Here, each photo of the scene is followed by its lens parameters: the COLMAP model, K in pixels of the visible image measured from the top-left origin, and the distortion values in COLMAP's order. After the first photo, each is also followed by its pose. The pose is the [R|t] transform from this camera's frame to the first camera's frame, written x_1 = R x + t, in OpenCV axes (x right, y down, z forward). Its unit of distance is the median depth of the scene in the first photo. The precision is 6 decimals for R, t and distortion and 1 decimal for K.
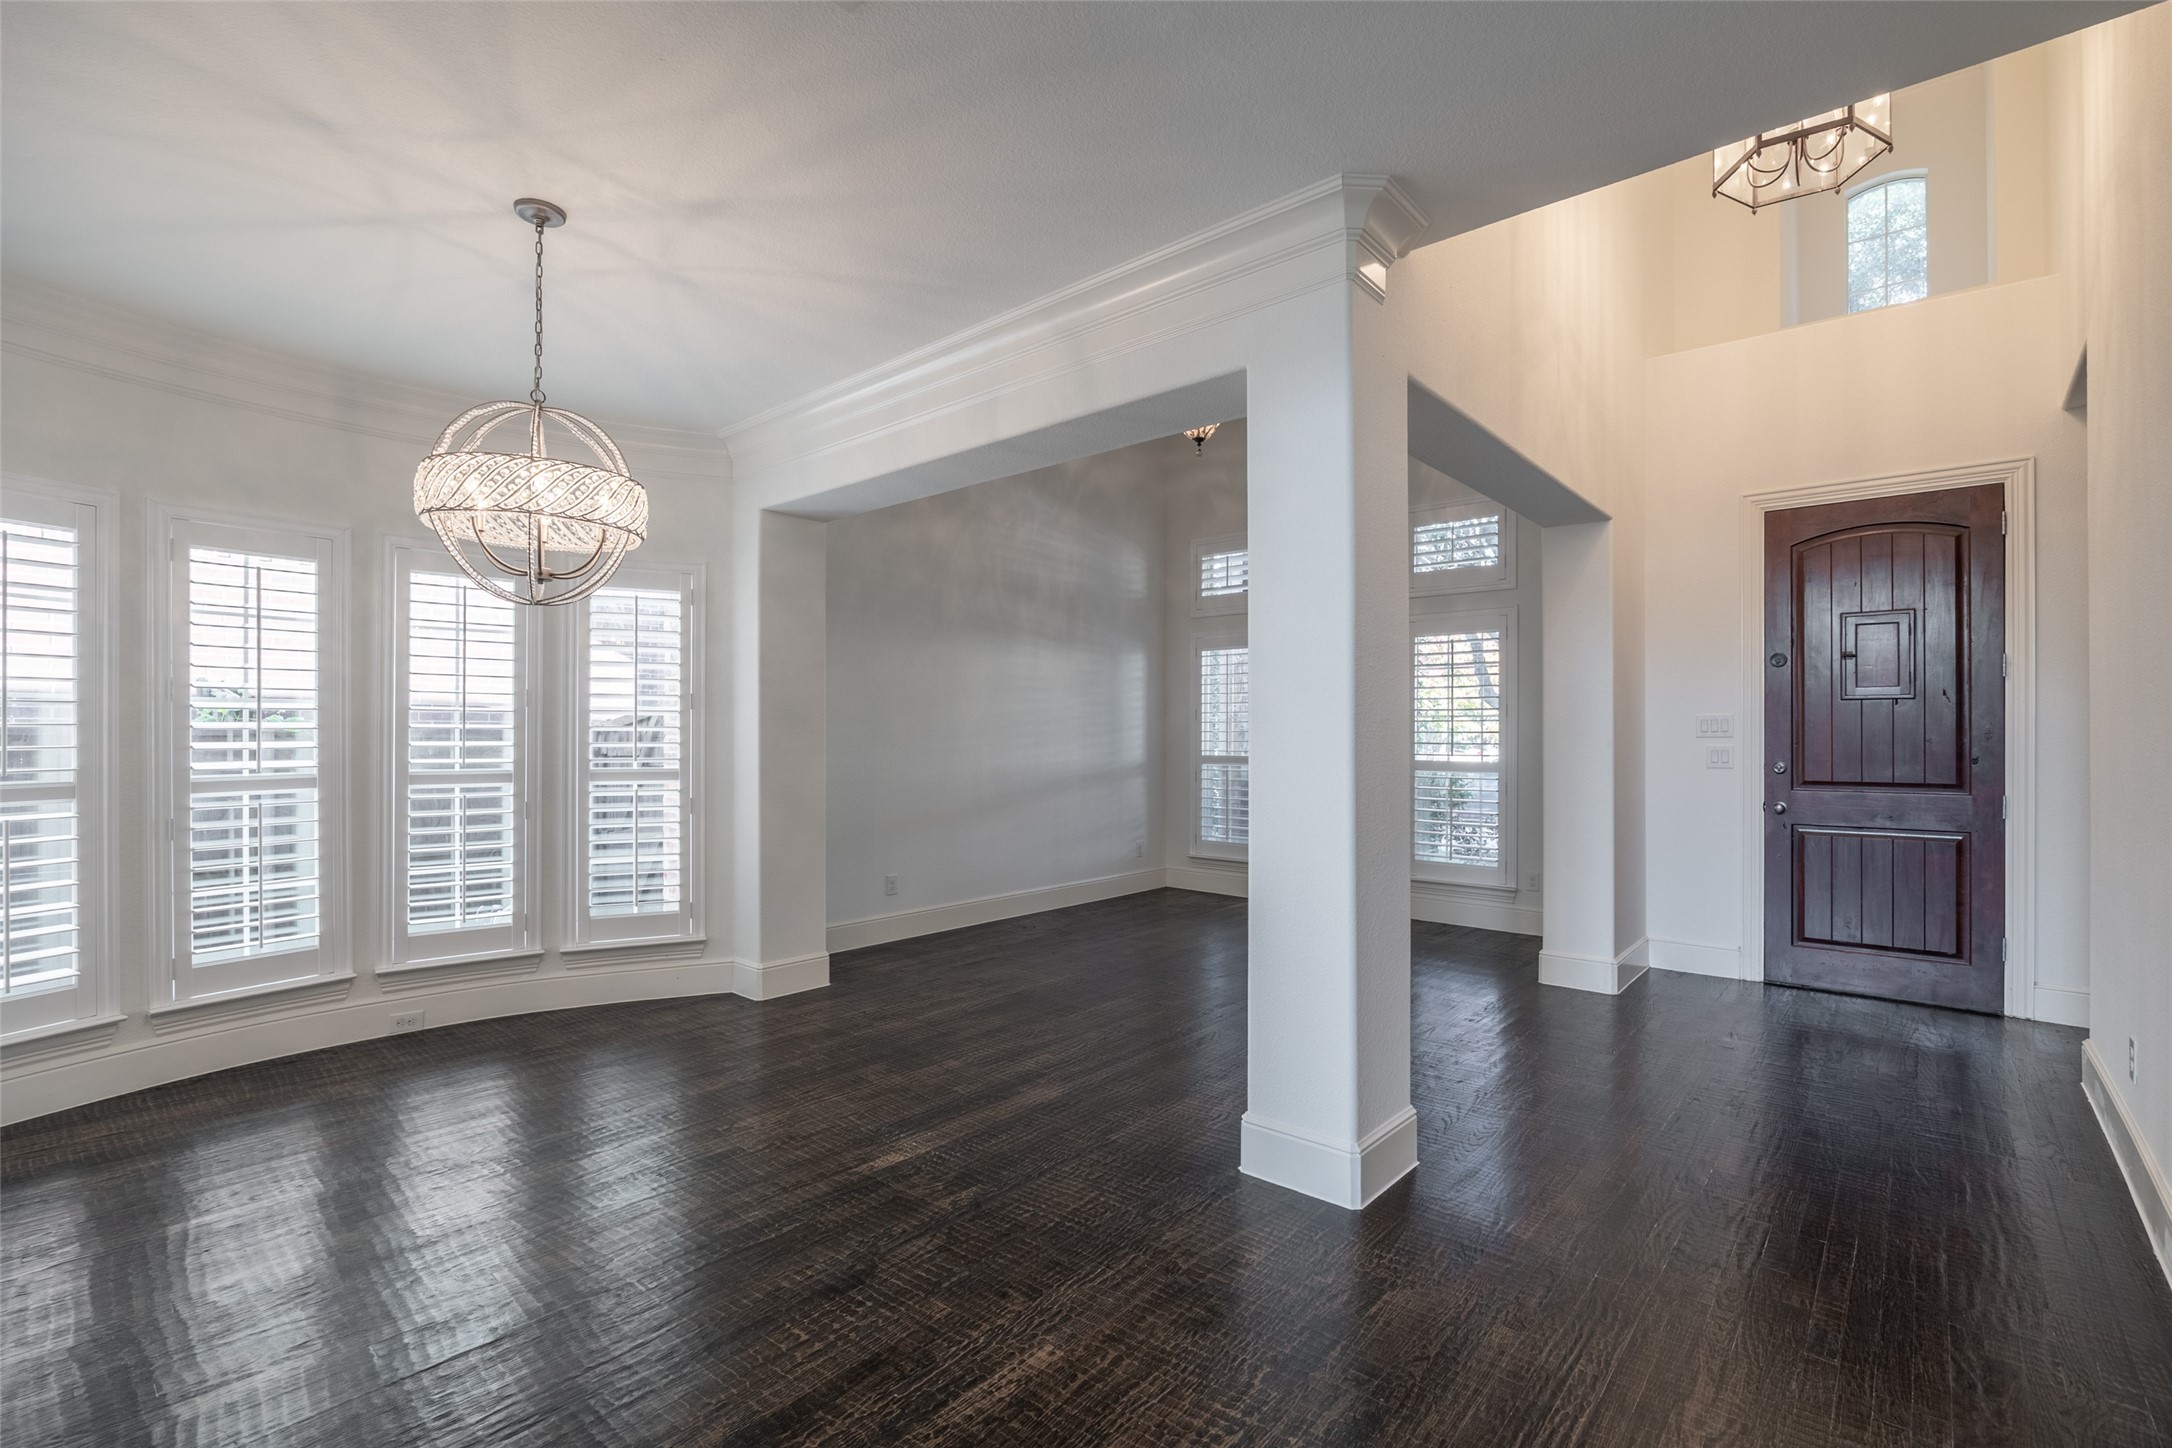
lens RADIAL K [[994.7, 0, 1086.0], [0, 994.7, 724.0], [0, 0, 1]] dist [0.000187, 0.000000]
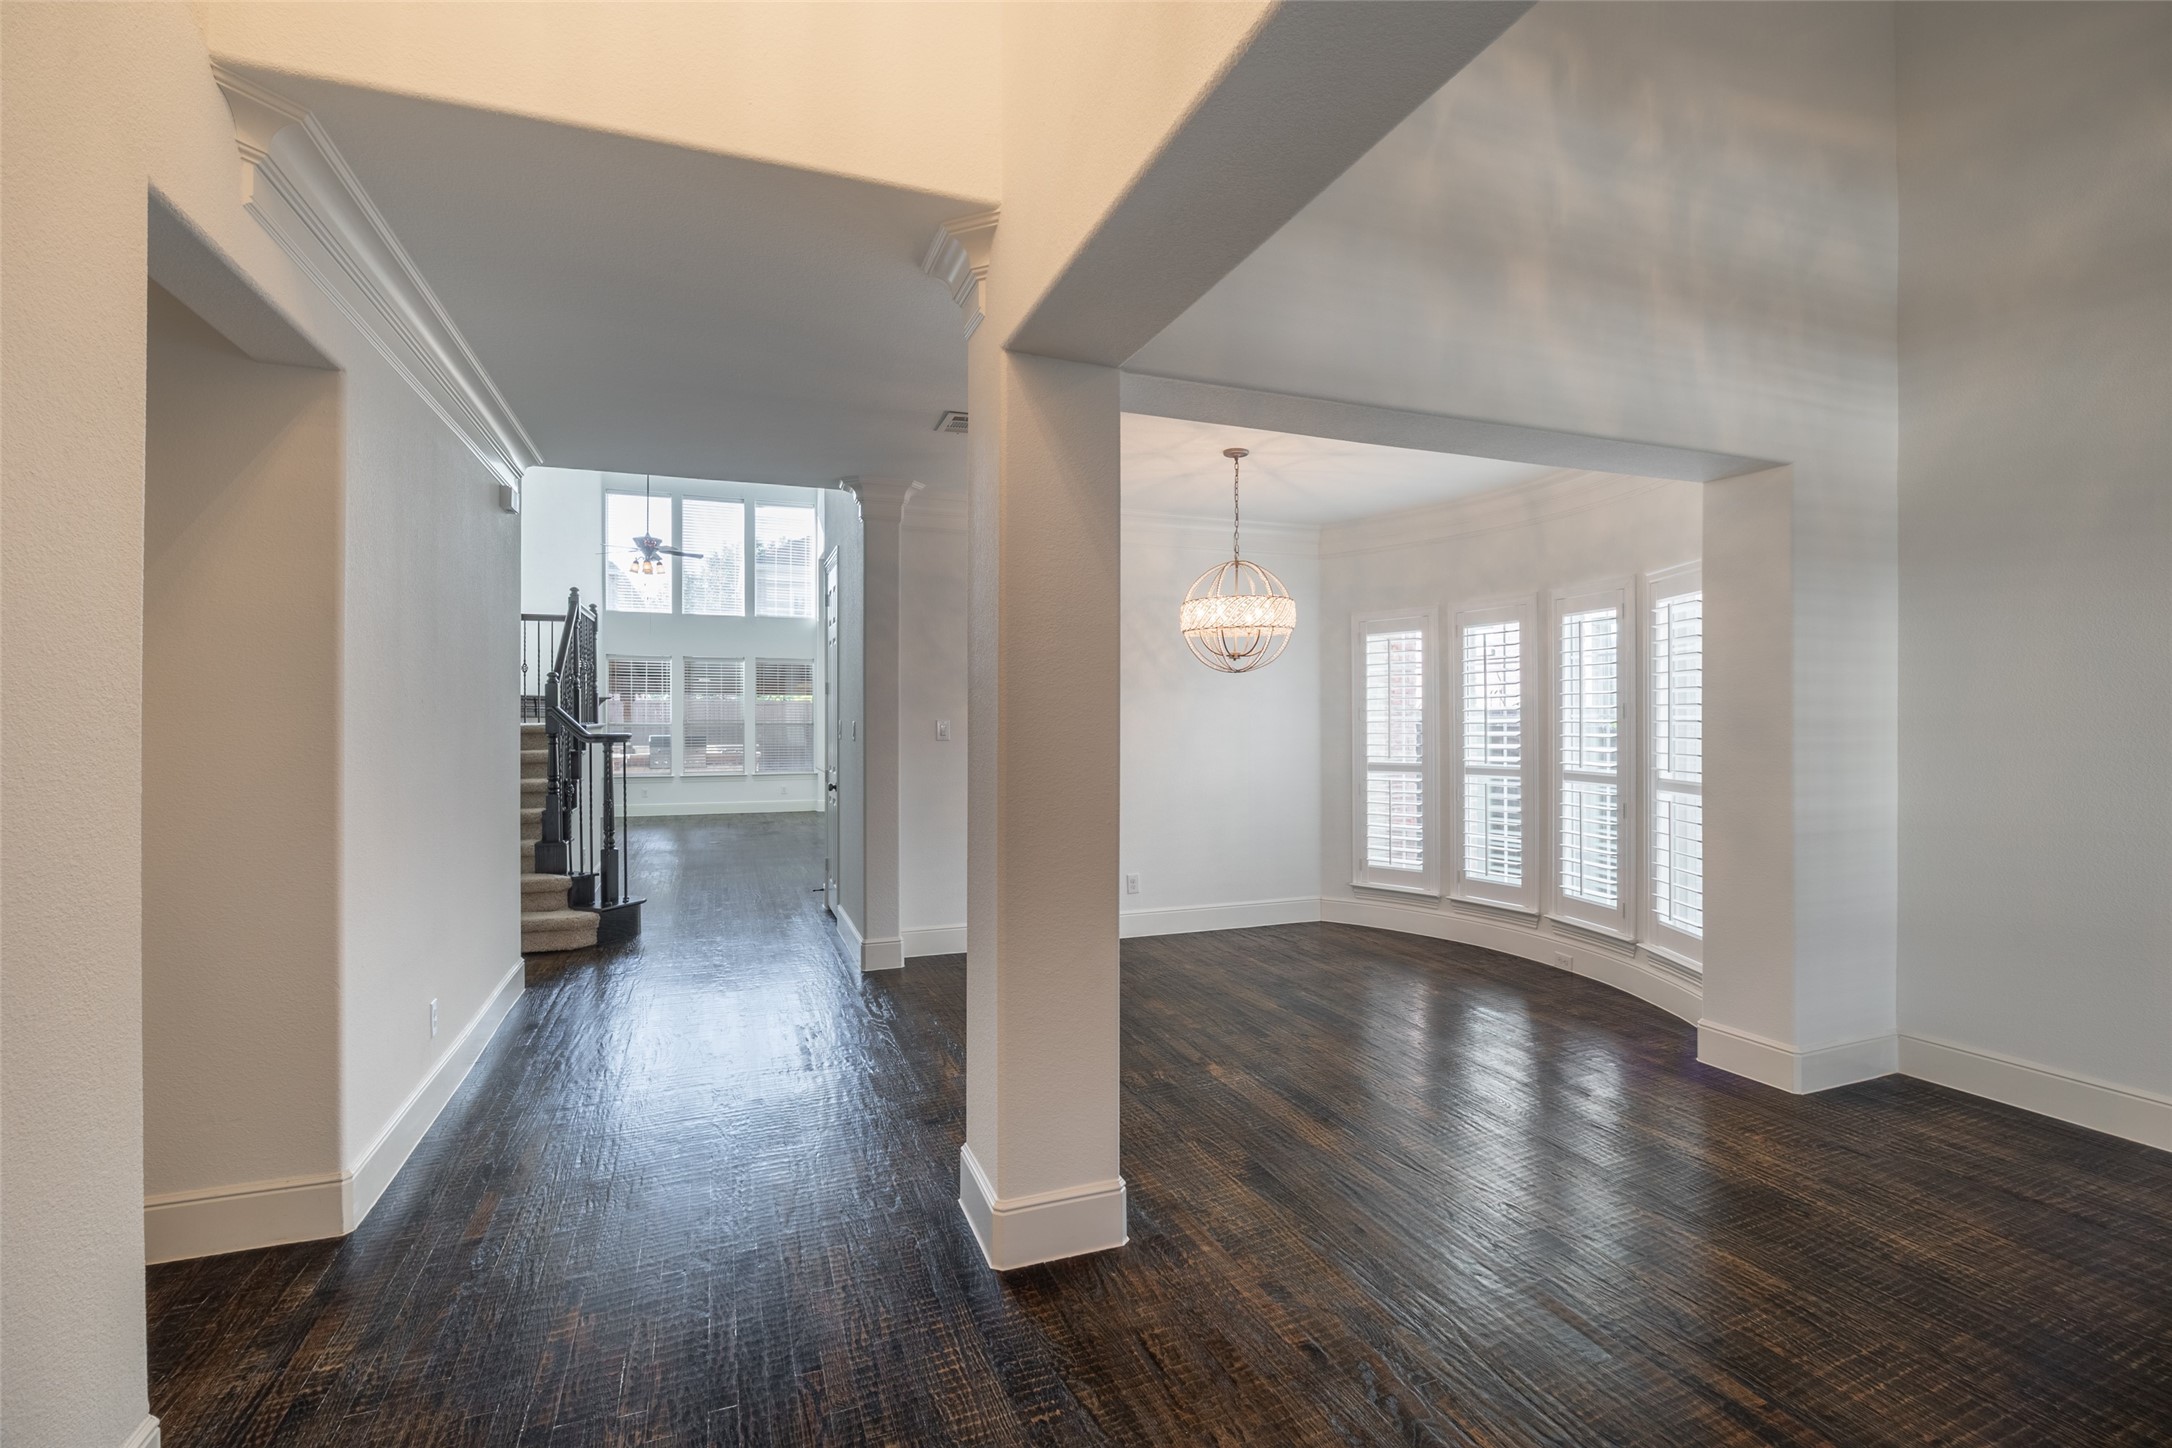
lens RADIAL K [[962.1, 0, 1086.0], [0, 962.1, 724.0], [0, 0, 1]] dist [-0.001008, -0.000048]
pose [[-0.483161, 0.003598, -0.875524, 0.871767], [0.016503, 0.999851, -0.004999, -0.018761], [0.875376, -0.016863, -0.483149, 1.271044]]
